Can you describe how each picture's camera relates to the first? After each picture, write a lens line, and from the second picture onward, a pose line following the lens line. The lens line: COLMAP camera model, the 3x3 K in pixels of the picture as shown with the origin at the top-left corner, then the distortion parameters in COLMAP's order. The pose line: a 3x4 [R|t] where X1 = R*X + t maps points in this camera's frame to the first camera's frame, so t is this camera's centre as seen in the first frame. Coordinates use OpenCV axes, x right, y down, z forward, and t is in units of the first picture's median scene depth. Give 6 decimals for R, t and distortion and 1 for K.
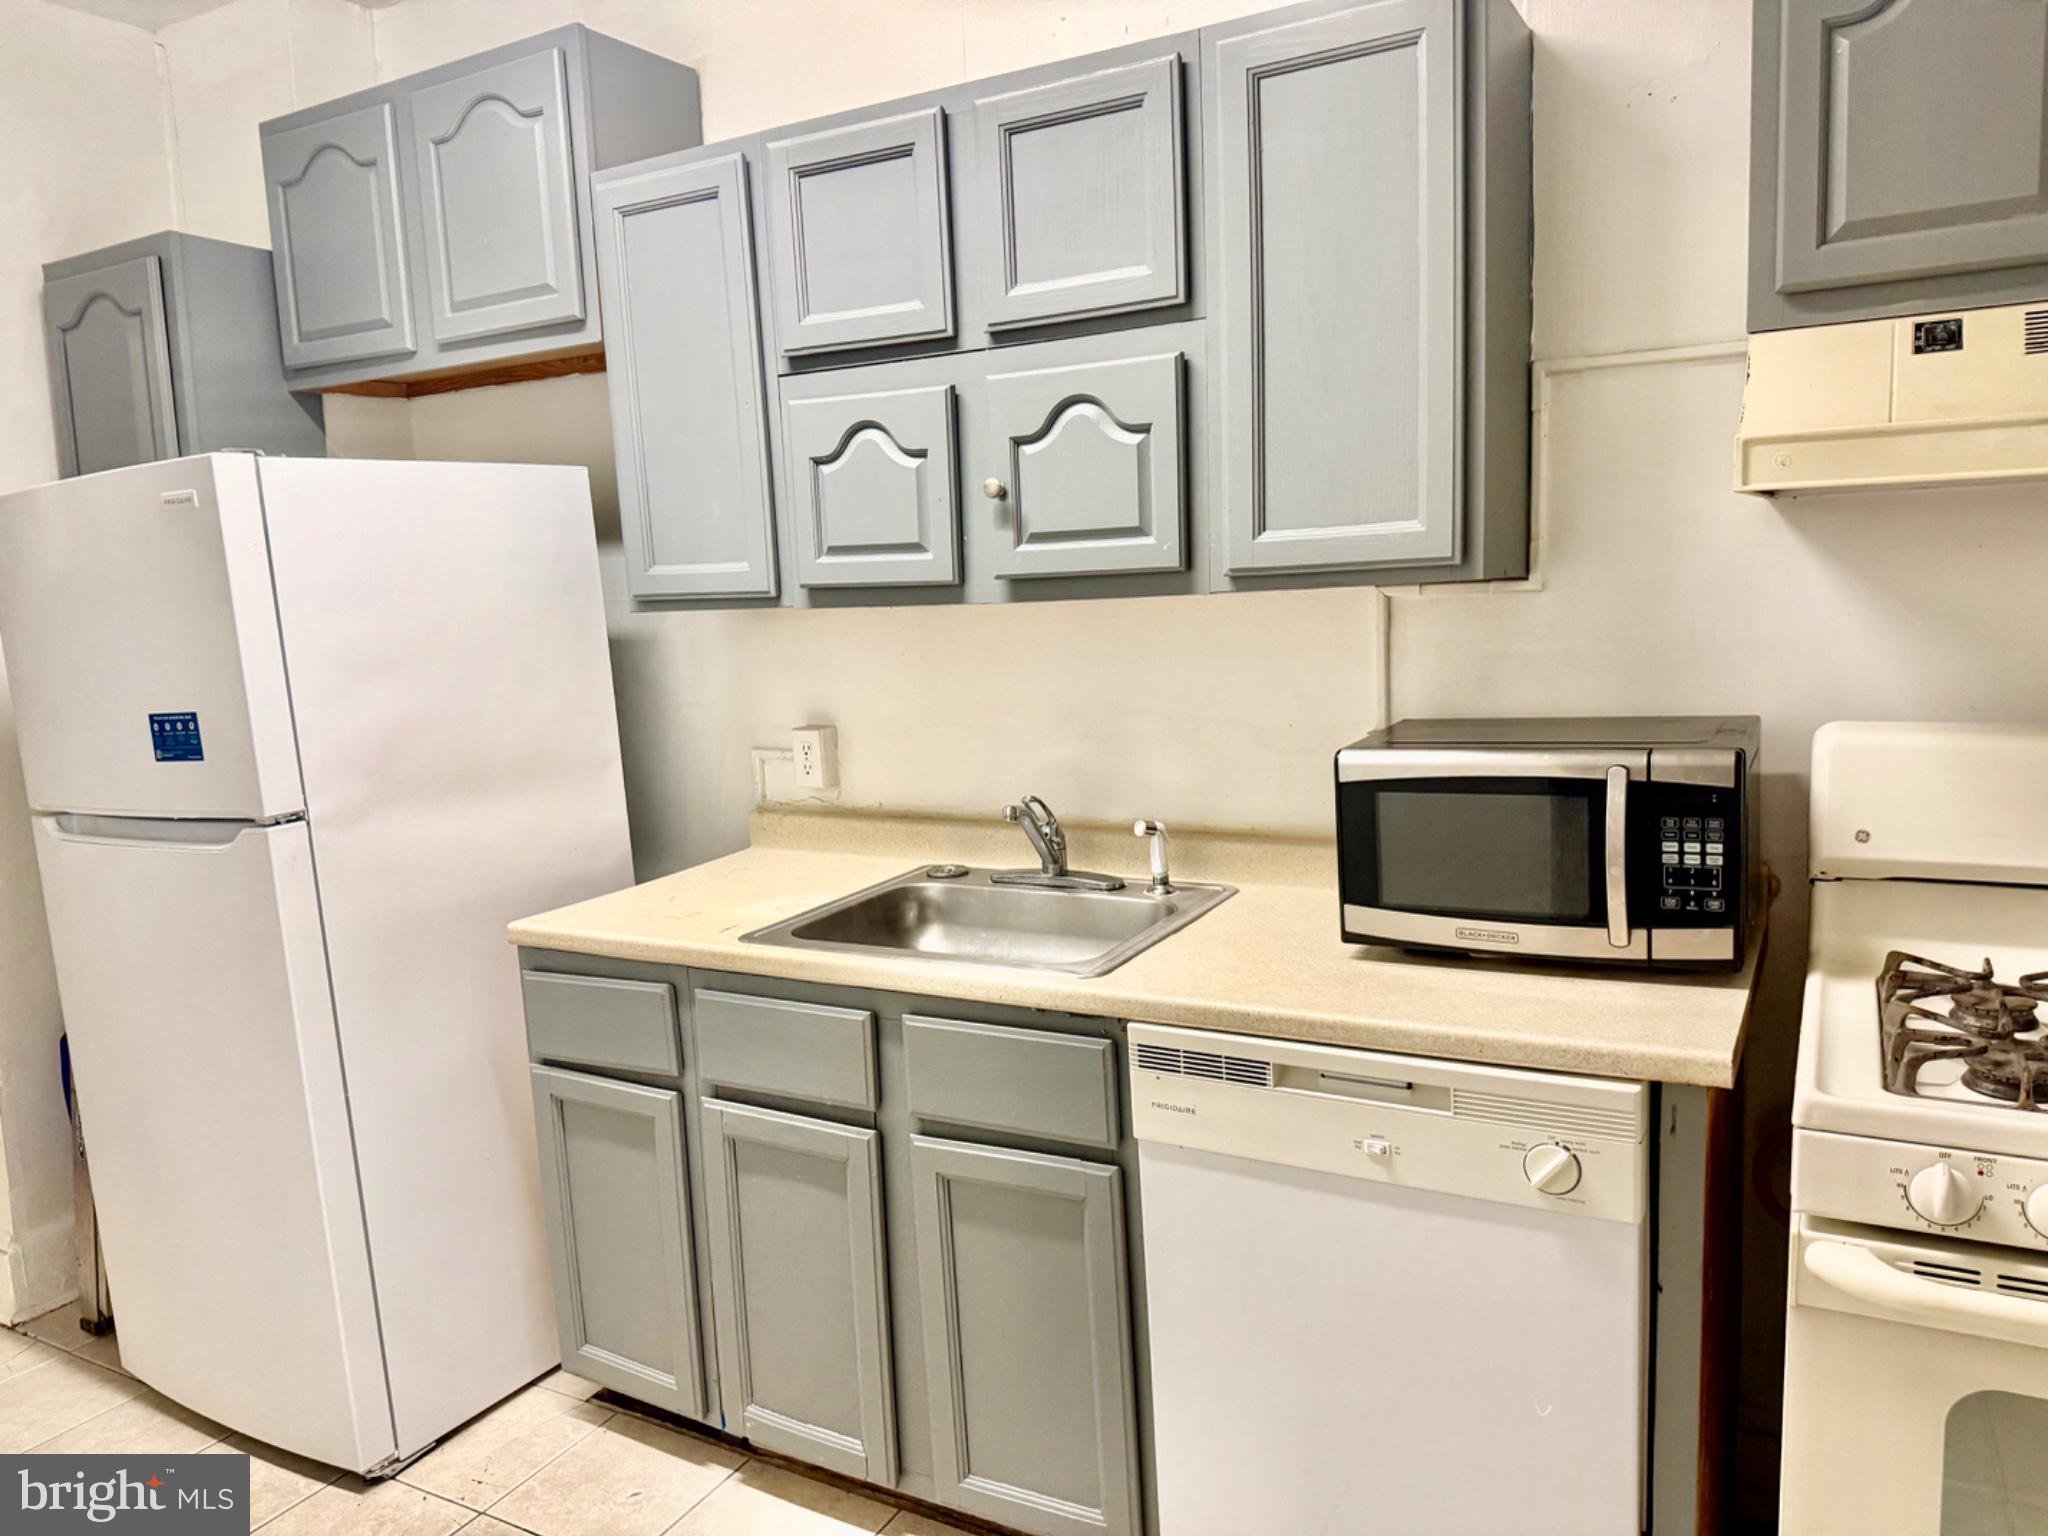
lens RADIAL K [[1440.4, 0, 996.2], [0, 1440.4, 780.1], [0, 0, 1]] dist [0.091829, -0.120384]
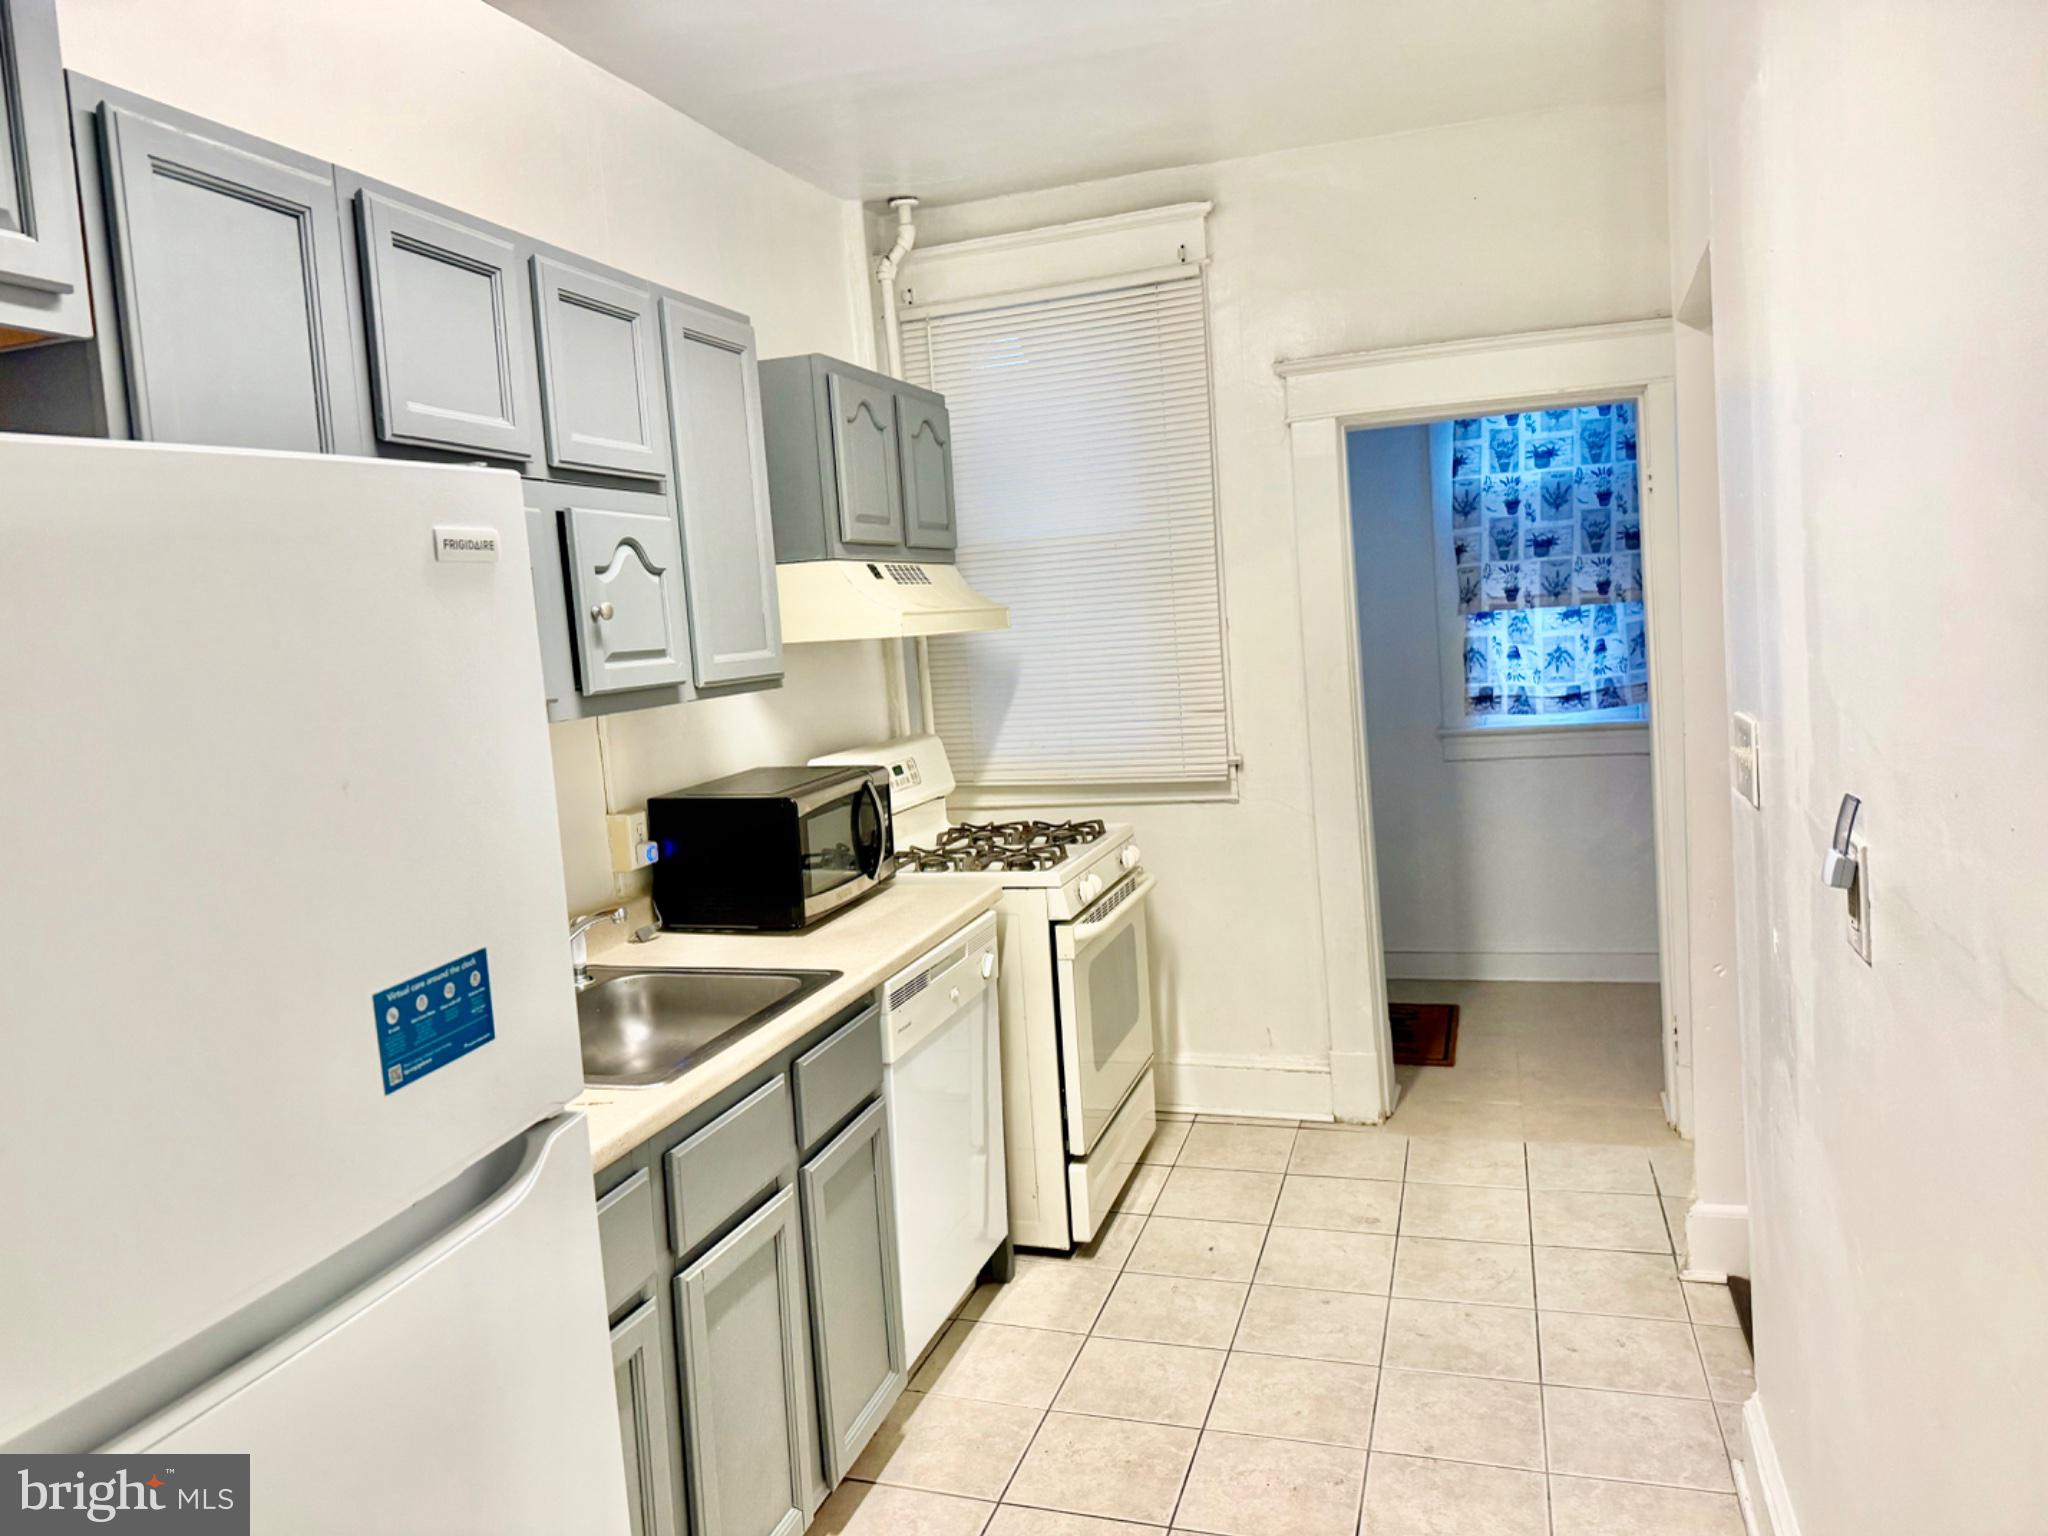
lens RADIAL K [[1457.7, 0, 1024.0], [0, 1457.7, 768.0], [0, 0, 1]] dist [0.078988, -0.121818]
pose [[-0.217682, -0.042862, 0.975078, -1.278211], [0.210701, 0.973415, 0.089827, -0.134517], [-0.953006, 0.225004, -0.202864, 1.060513]]
